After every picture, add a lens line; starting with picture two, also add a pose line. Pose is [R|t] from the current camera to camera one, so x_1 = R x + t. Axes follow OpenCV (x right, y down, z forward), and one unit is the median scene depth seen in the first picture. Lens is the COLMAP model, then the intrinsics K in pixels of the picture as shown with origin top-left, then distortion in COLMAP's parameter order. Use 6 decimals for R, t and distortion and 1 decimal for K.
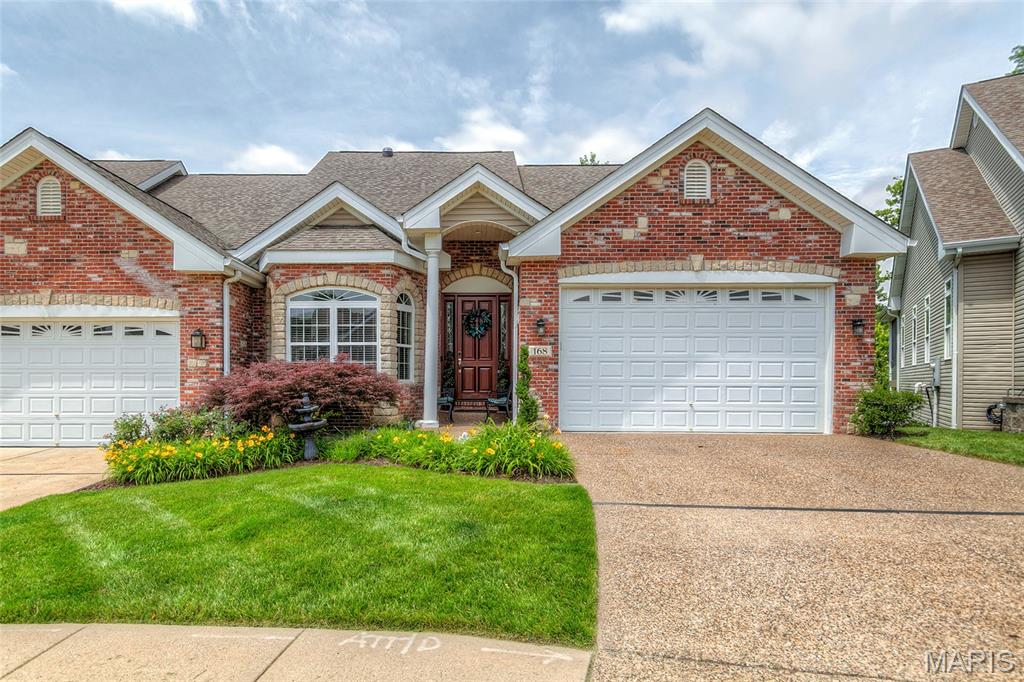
lens RADIAL K [[553.9, 0, 511.5], [0, 553.9, 348.7], [0, 0, 1]] dist [0.013994, 0.000725]
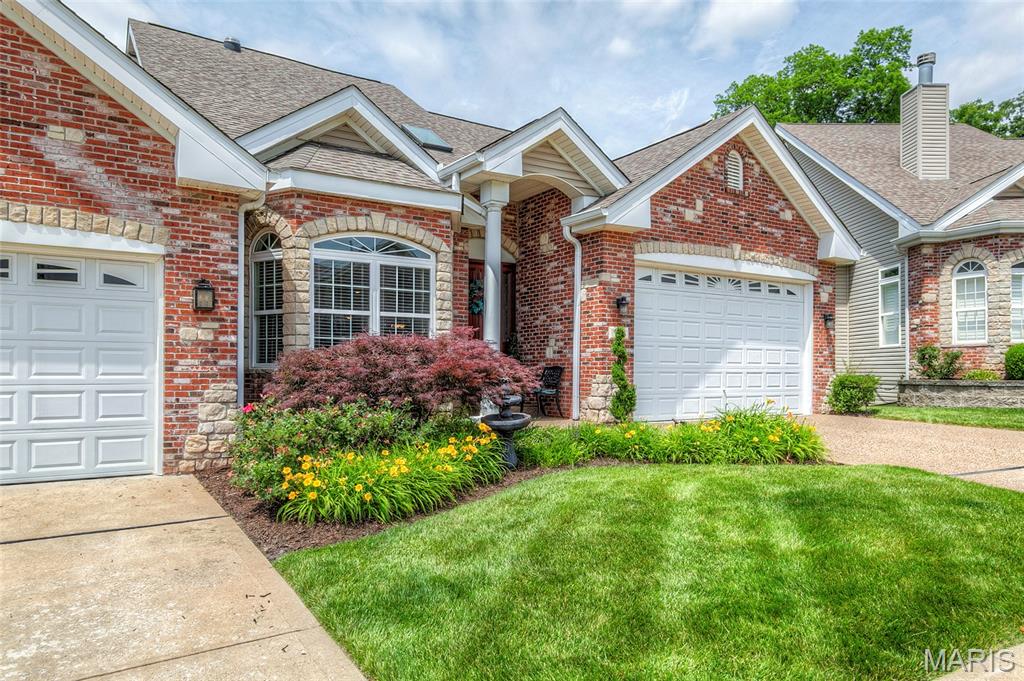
lens RADIAL K [[657.6, 0, 511.4], [0, 657.6, 338.8], [0, 0, 1]] dist [0.019768, -0.006063]
pose [[0.839118, 0.027872, 0.543235, -0.666473], [-0.024867, 0.999608, -0.012875, 0.031637], [-0.543381, -0.002705, 0.839482, 0.201714]]
